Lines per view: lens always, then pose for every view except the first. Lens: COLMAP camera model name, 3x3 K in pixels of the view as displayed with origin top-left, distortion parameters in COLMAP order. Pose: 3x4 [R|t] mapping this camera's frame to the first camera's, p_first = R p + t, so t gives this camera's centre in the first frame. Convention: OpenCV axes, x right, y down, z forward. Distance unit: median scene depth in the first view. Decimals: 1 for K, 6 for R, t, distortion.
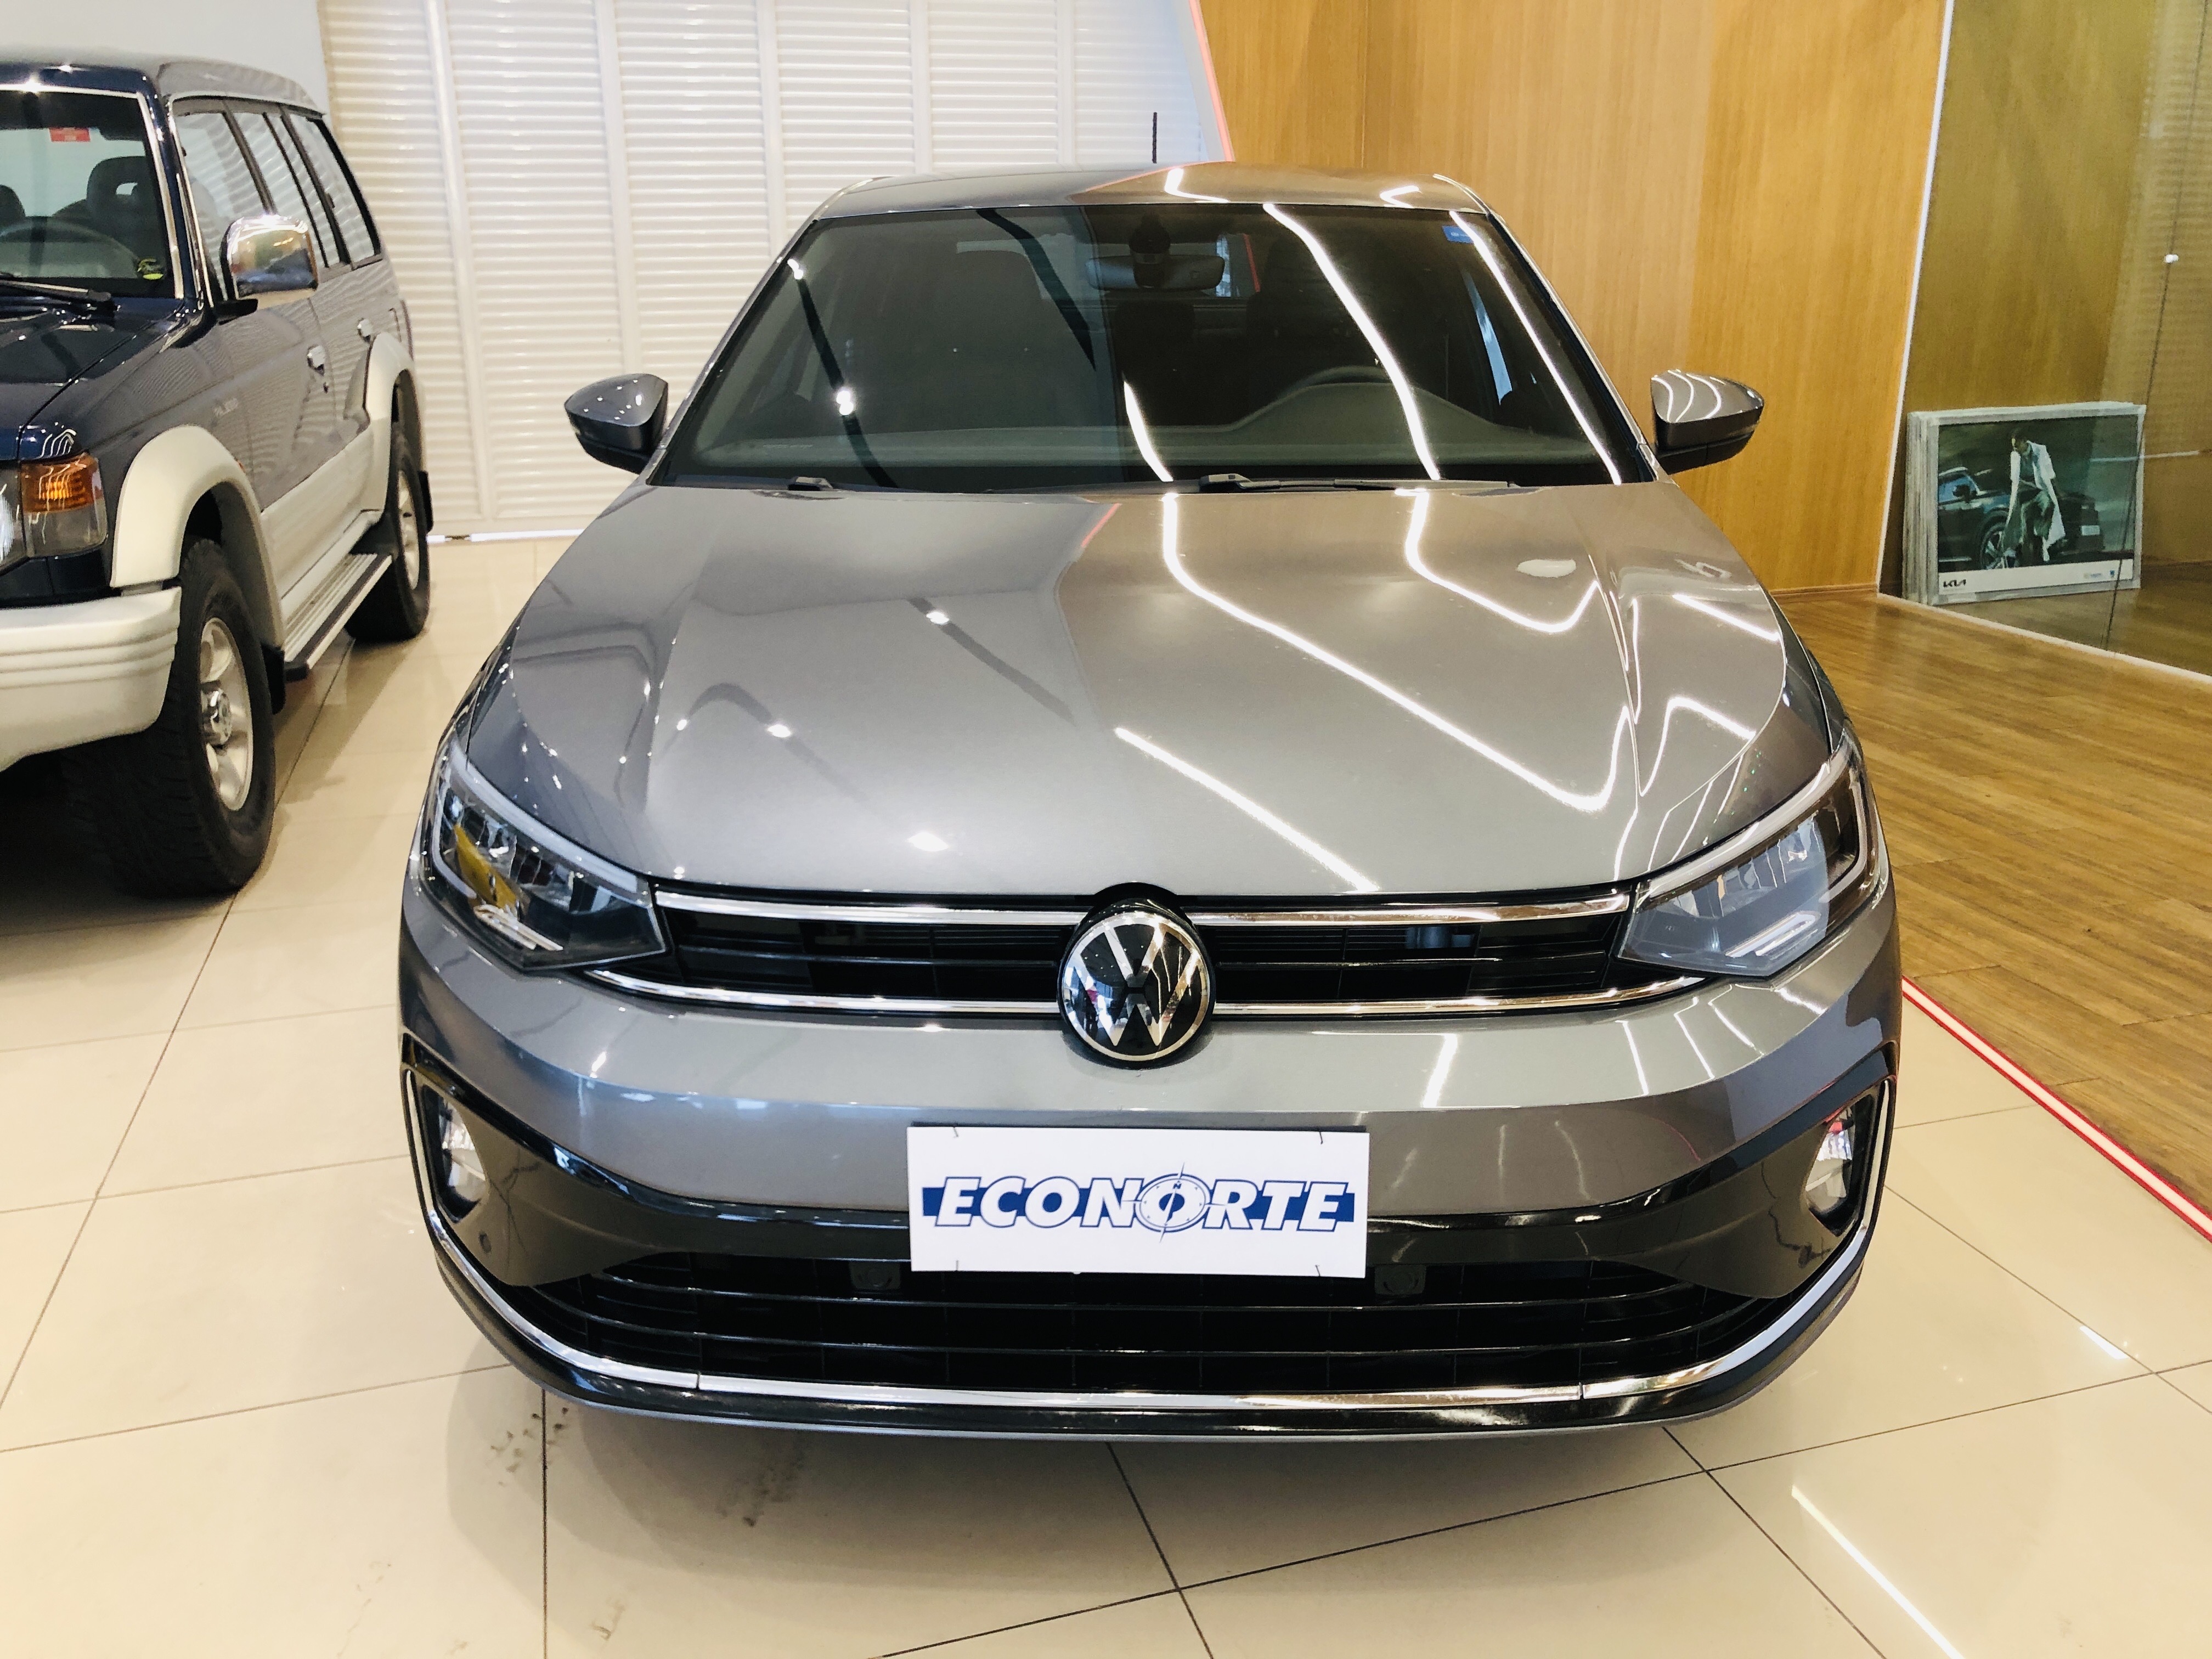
lens RADIAL K [[1765.9, 0, 1106.0], [0, 1765.9, 829.5], [0, 0, 1]] dist [0.098570, -0.115509]
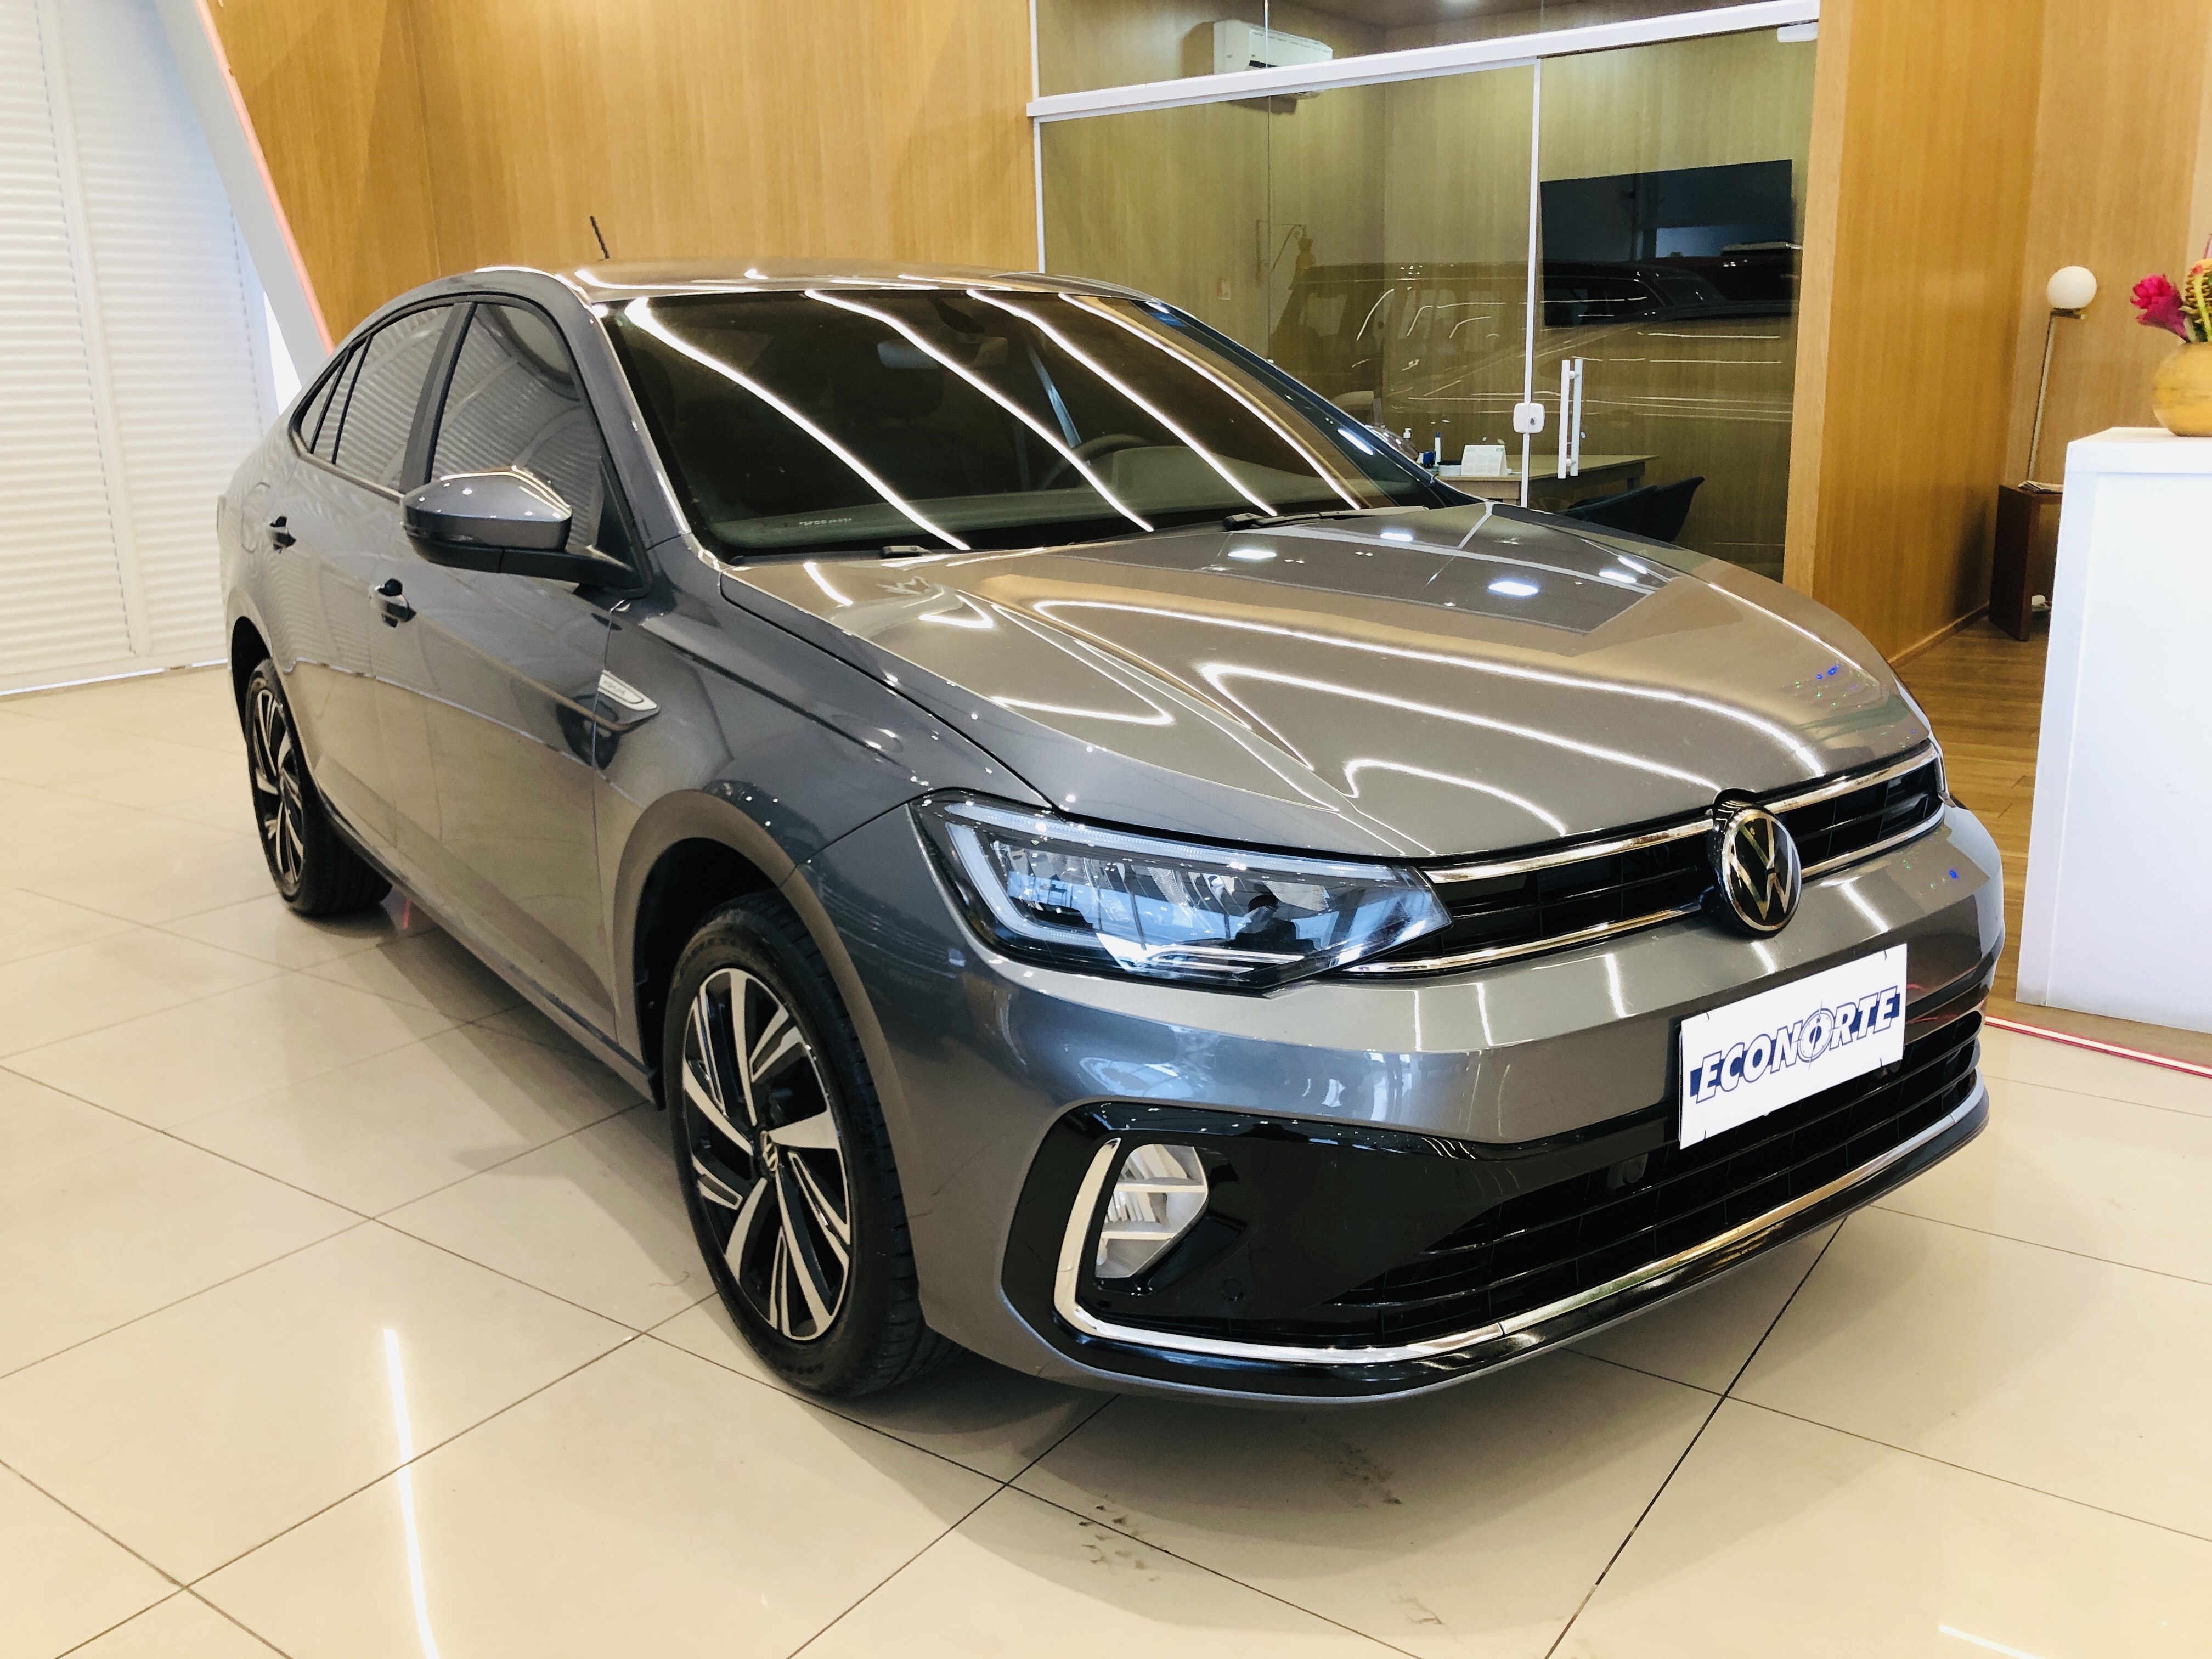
lens RADIAL K [[1819.6, 0, 1106.0], [0, 1819.6, 829.5], [0, 0, 1]] dist [0.043435, -0.117341]
pose [[0.791431, -0.164315, 0.588760, -1.074221], [0.209915, 0.977675, -0.009319, -0.021332], [-0.574084, 0.130965, 0.808254, 0.234353]]
